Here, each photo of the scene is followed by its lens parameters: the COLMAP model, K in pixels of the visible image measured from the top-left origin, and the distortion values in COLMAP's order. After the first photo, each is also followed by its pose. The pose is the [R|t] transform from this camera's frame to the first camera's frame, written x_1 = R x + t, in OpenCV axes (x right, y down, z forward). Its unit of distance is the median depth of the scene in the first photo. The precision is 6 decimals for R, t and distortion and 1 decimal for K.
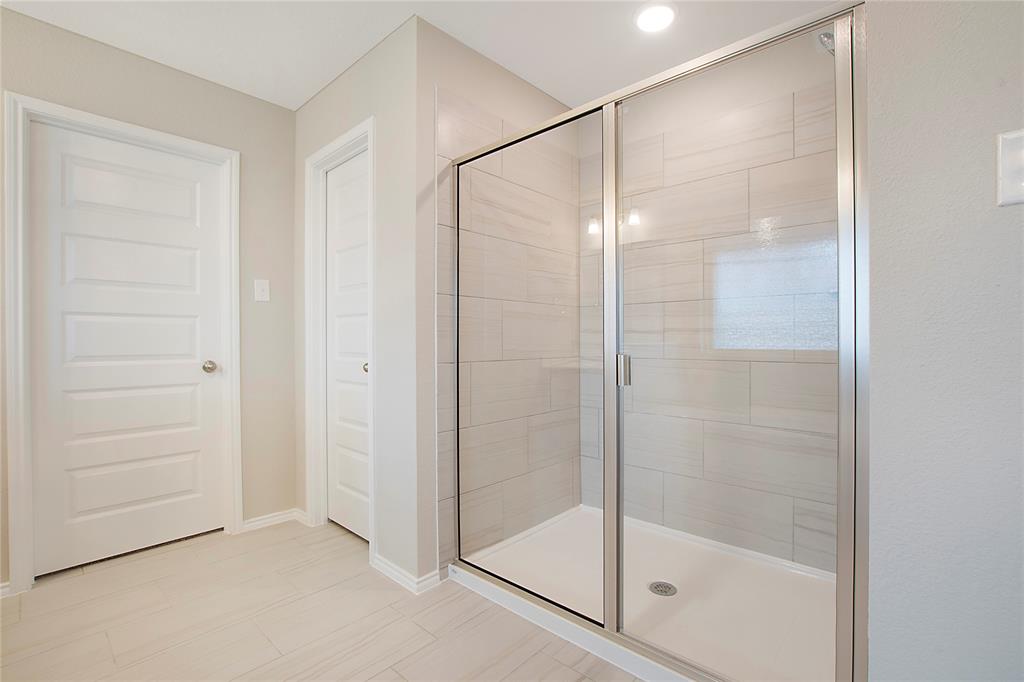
lens RADIAL K [[448.1, 0, 512.0], [0, 448.1, 341.0], [0, 0, 1]] dist [-0.014163, 0.000075]
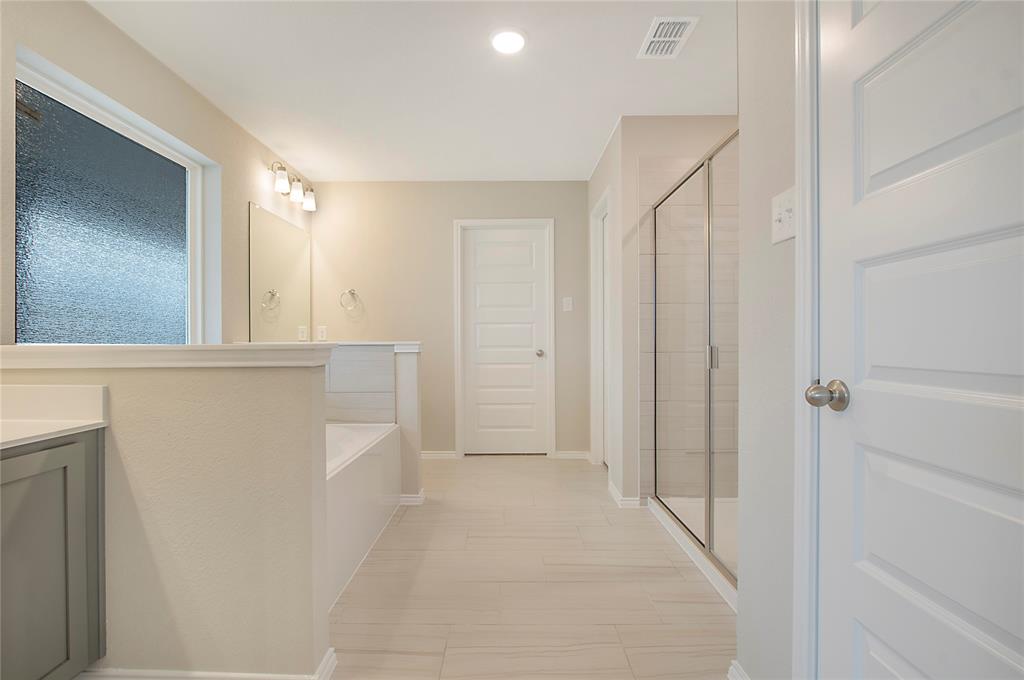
lens RADIAL K [[467.7, 0, 512.0], [0, 467.7, 340.0], [0, 0, 1]] dist [-0.015670, -0.000015]
pose [[0.676164, 0.000405, -0.736751, 0.603208], [0.002394, 0.999993, 0.002747, 0.004527], [0.736747, -0.003622, 0.676158, -0.276928]]
